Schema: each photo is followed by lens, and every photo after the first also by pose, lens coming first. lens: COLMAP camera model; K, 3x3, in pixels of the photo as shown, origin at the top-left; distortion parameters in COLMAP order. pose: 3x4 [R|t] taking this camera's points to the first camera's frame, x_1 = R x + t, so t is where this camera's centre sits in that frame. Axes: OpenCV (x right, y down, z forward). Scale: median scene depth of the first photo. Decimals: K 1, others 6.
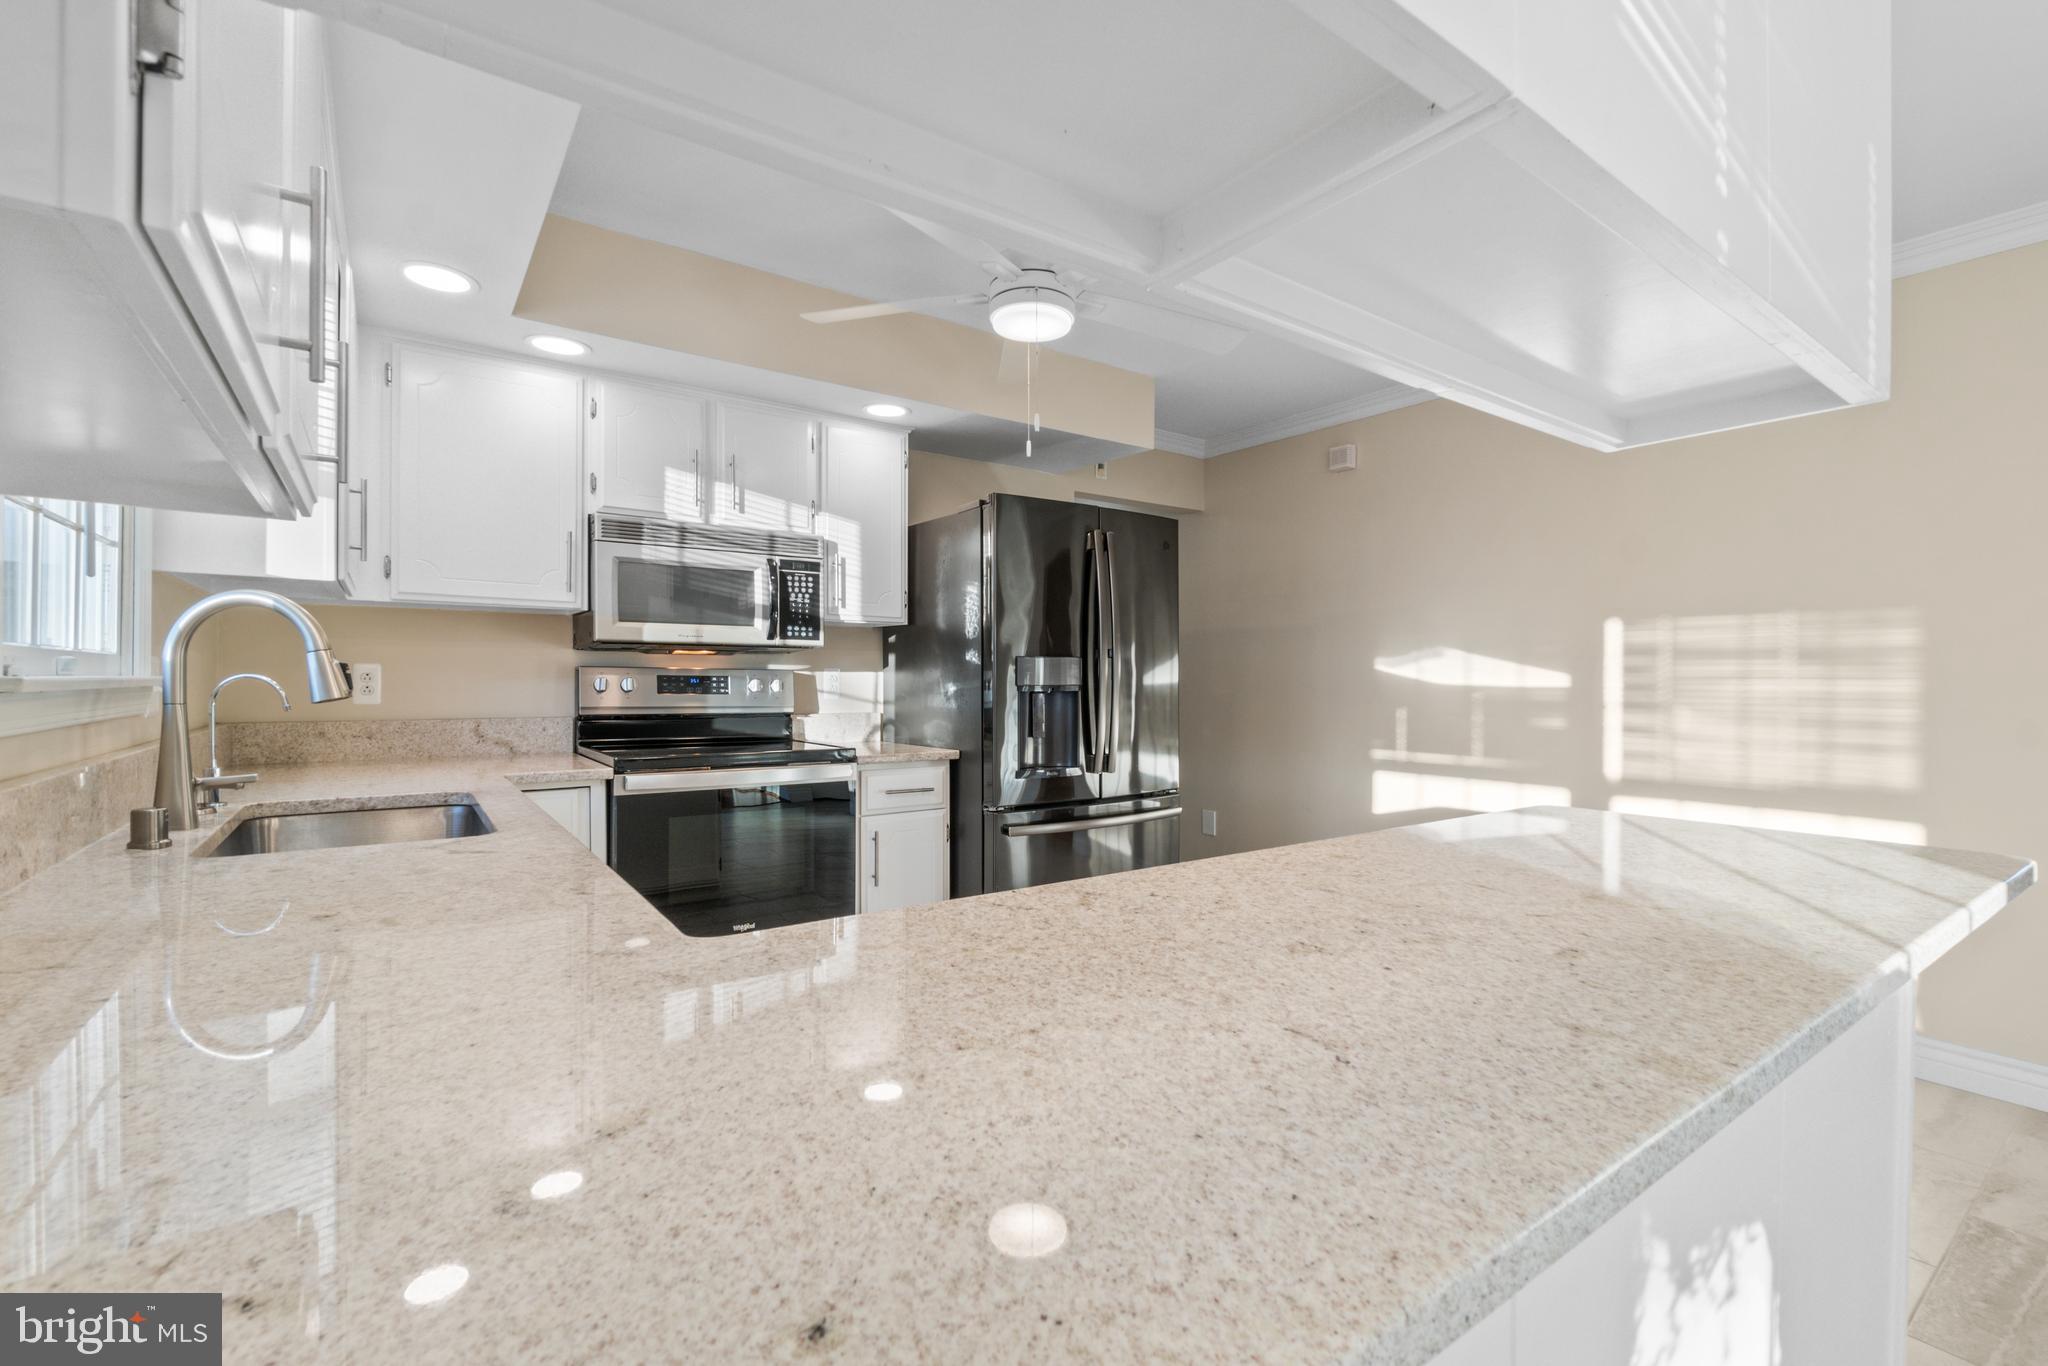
lens RADIAL K [[895.0, 0, 1017.7], [0, 895.0, 684.0], [0, 0, 1]] dist [-0.002813, -0.000255]
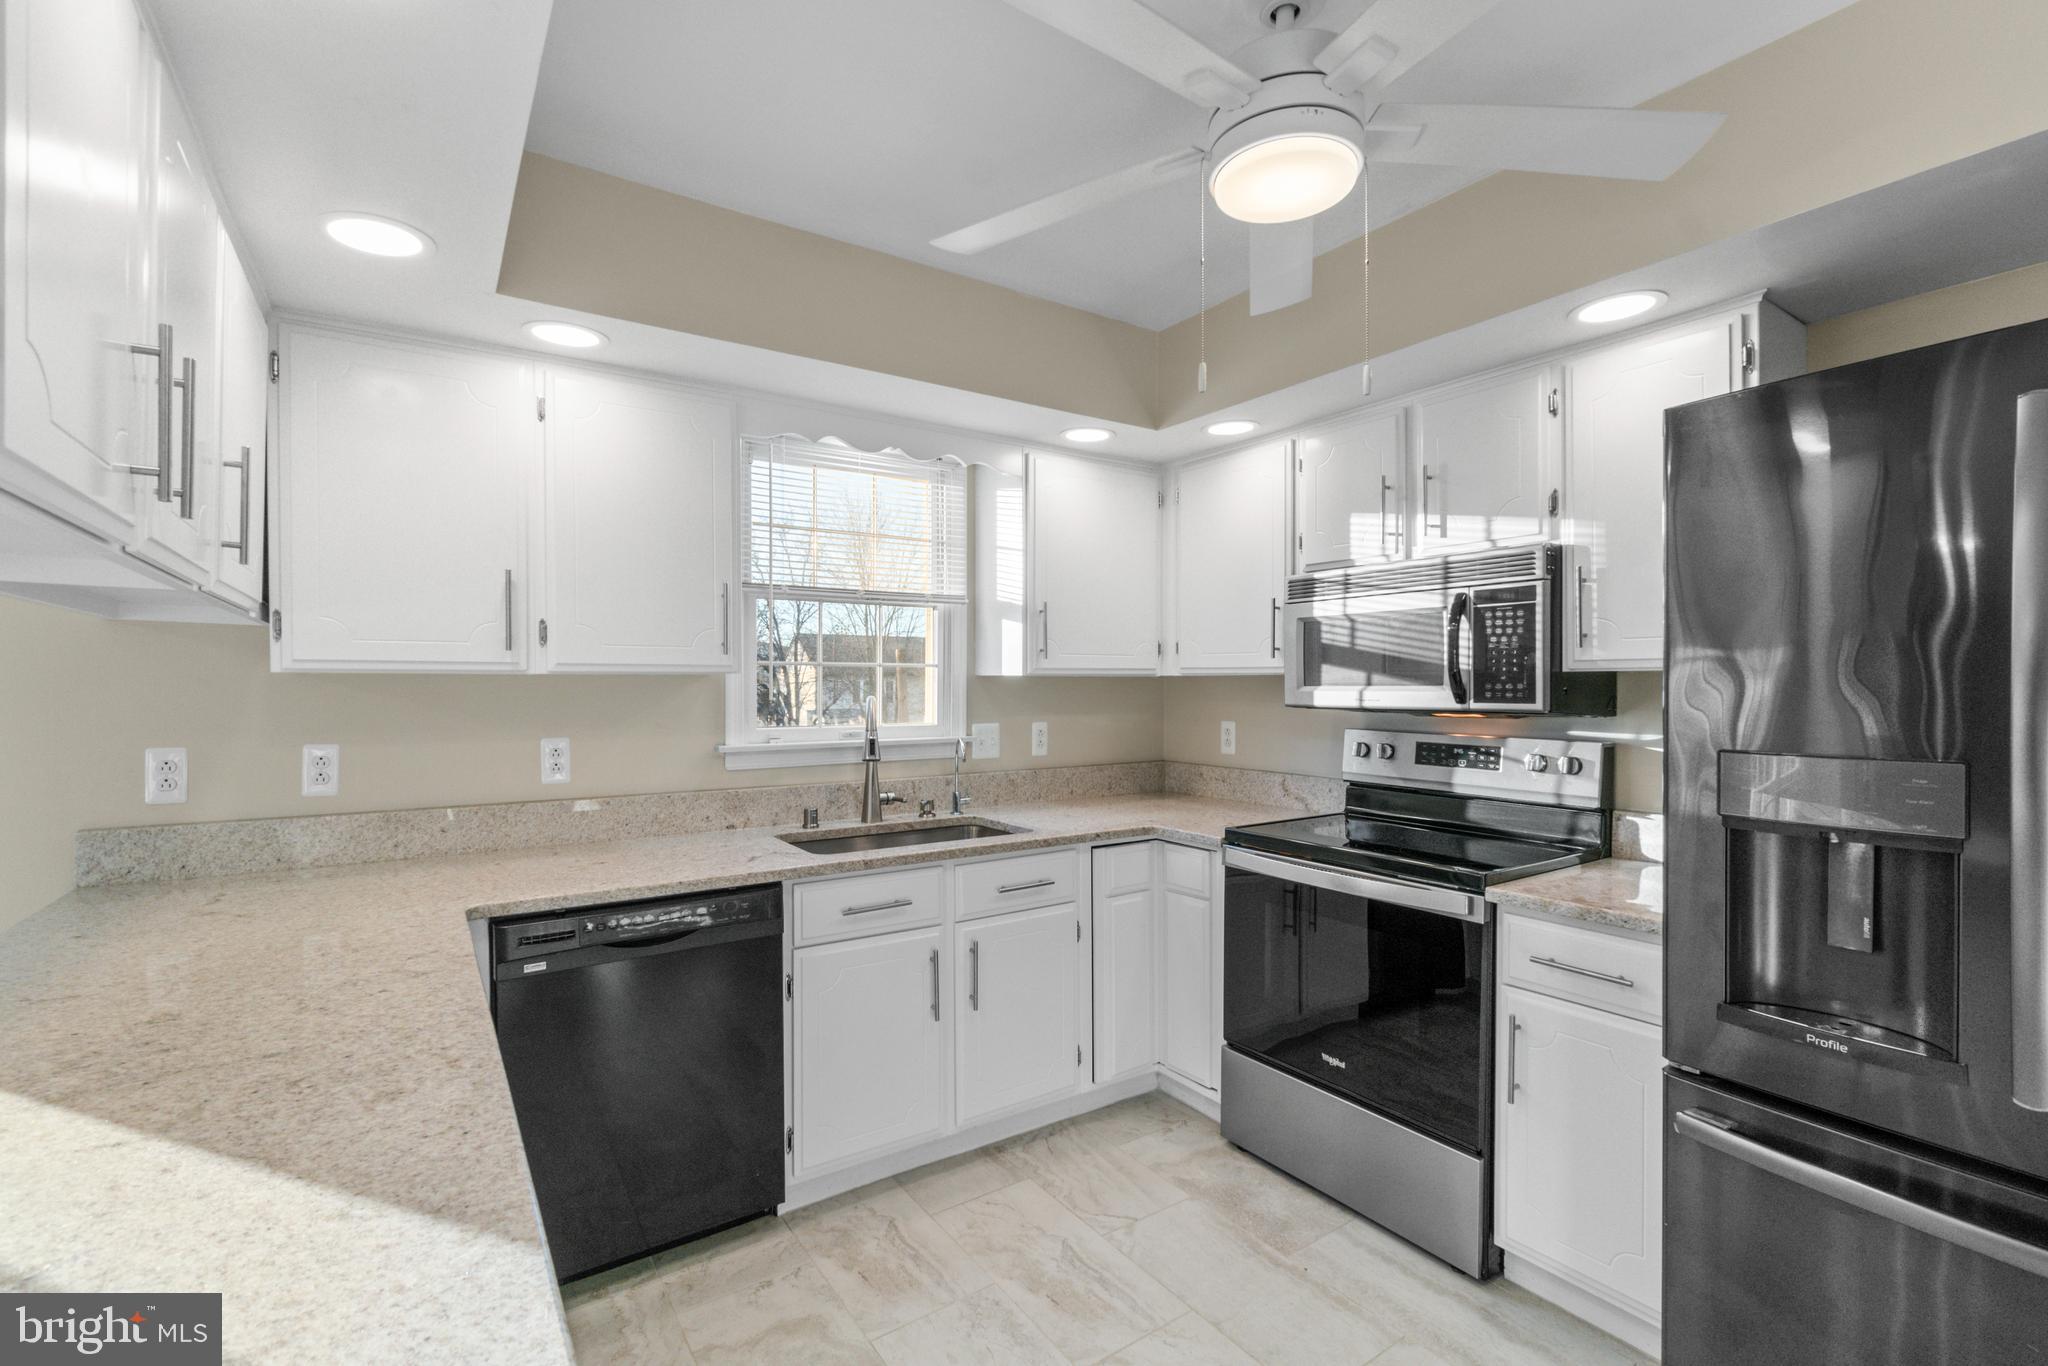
lens RADIAL K [[895.0, 0, 1017.7], [0, 895.0, 684.0], [0, 0, 1]] dist [-0.002813, -0.000255]
pose [[-0.028397, -0.004180, -0.999588, 0.509663], [-0.003912, 0.999984, -0.004071, -0.066449], [0.999589, 0.003794, -0.028413, 0.724061]]
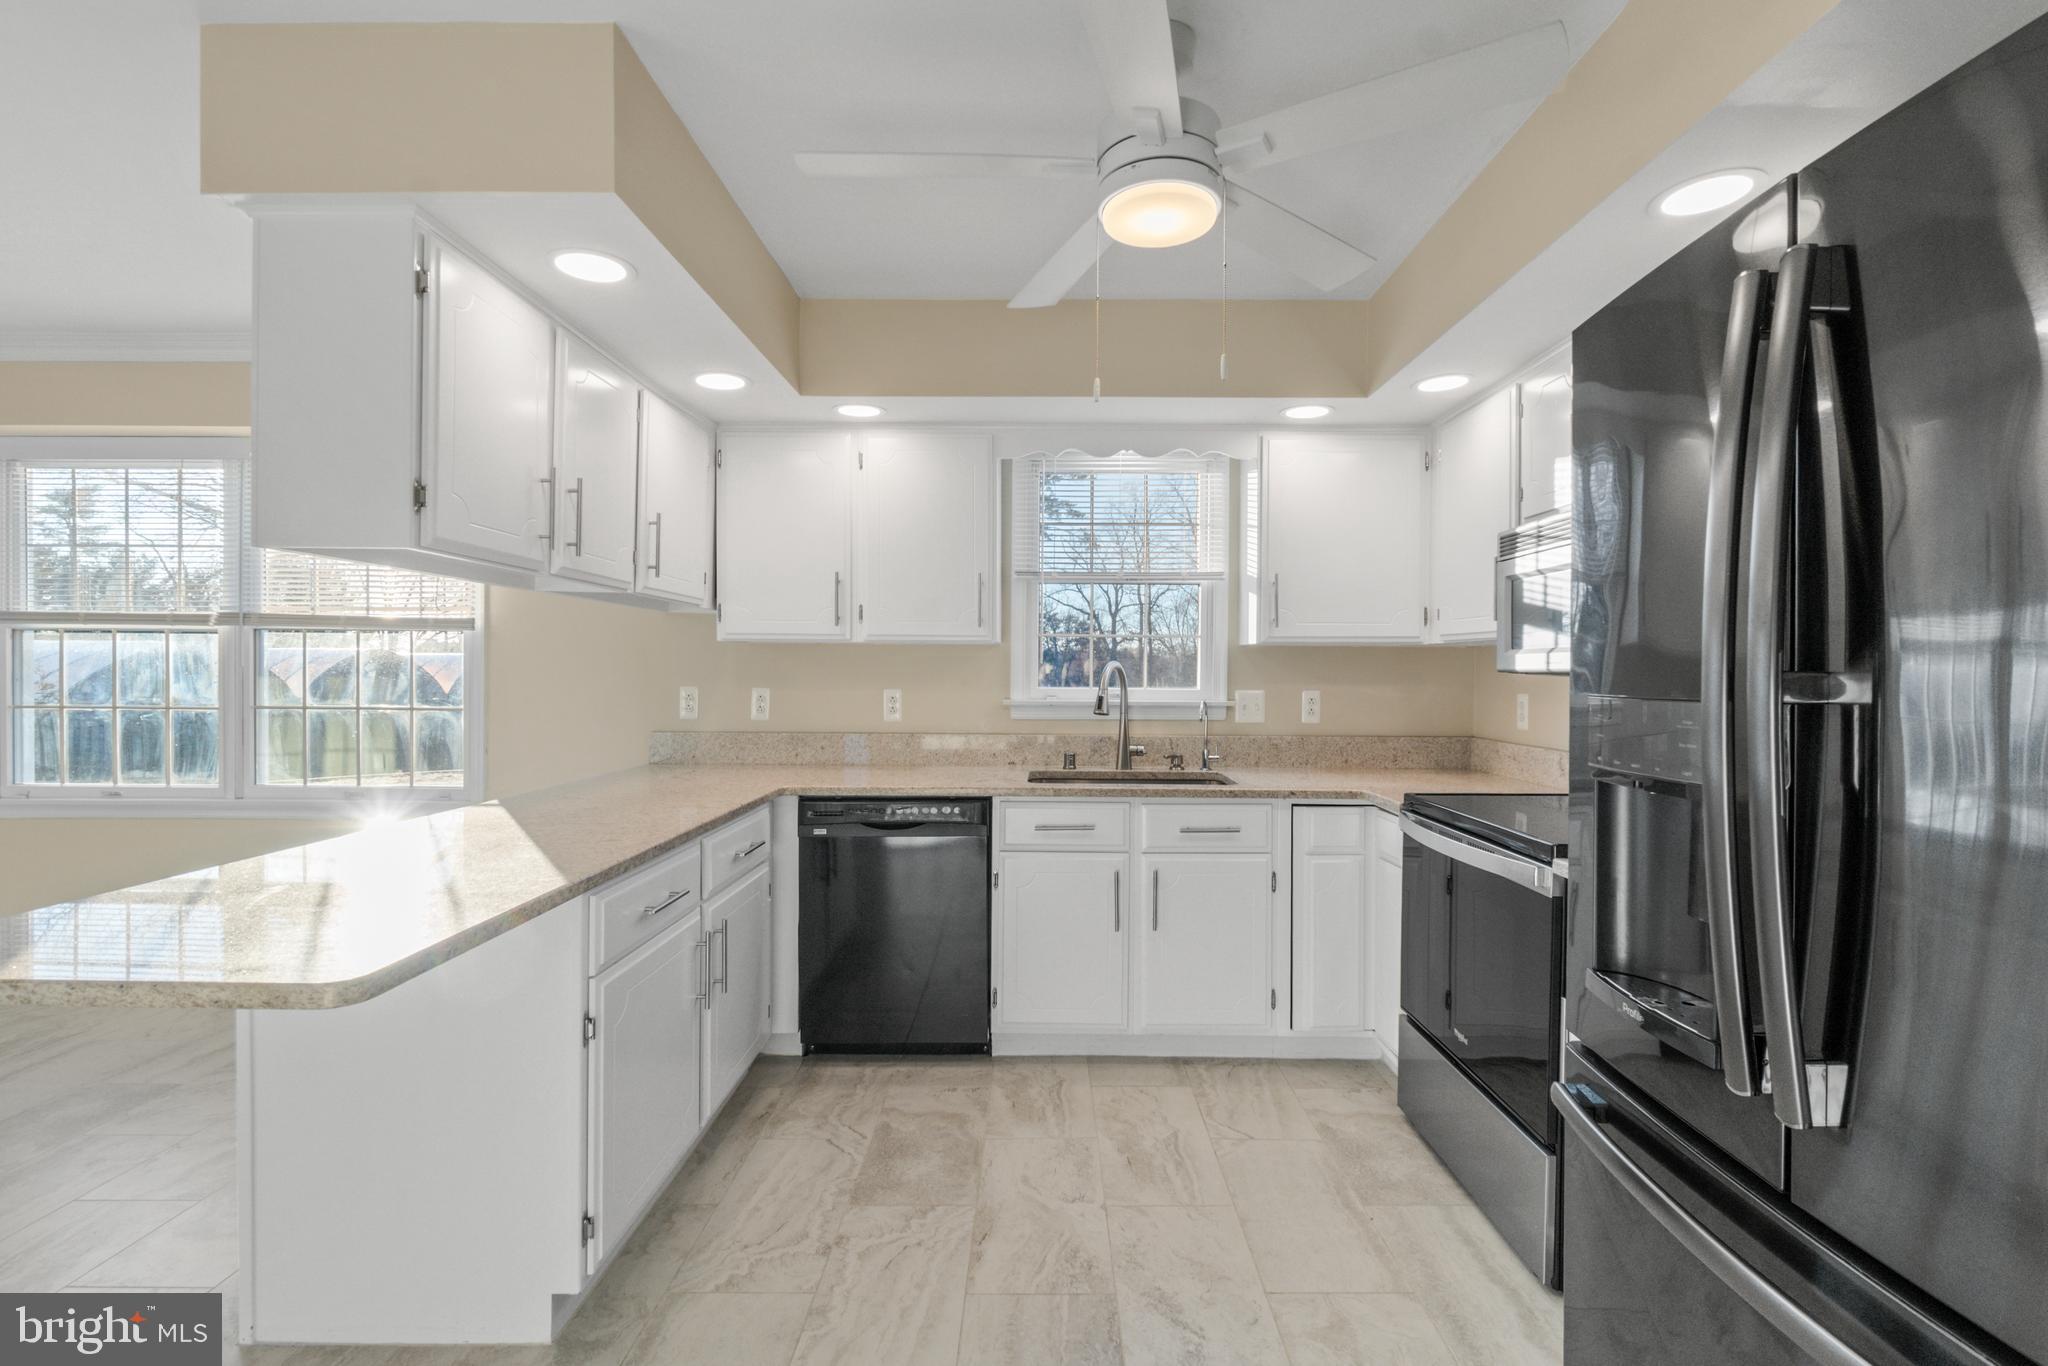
lens RADIAL K [[902.6, 0, 1028.6], [0, 902.6, 661.9], [0, 0, 1]] dist [-0.001154, -0.000113]
pose [[-0.582310, -0.016694, -0.812796, 0.550616], [-0.013573, 0.999849, -0.010811, -0.040732], [0.812854, 0.004737, -0.582449, 1.139580]]
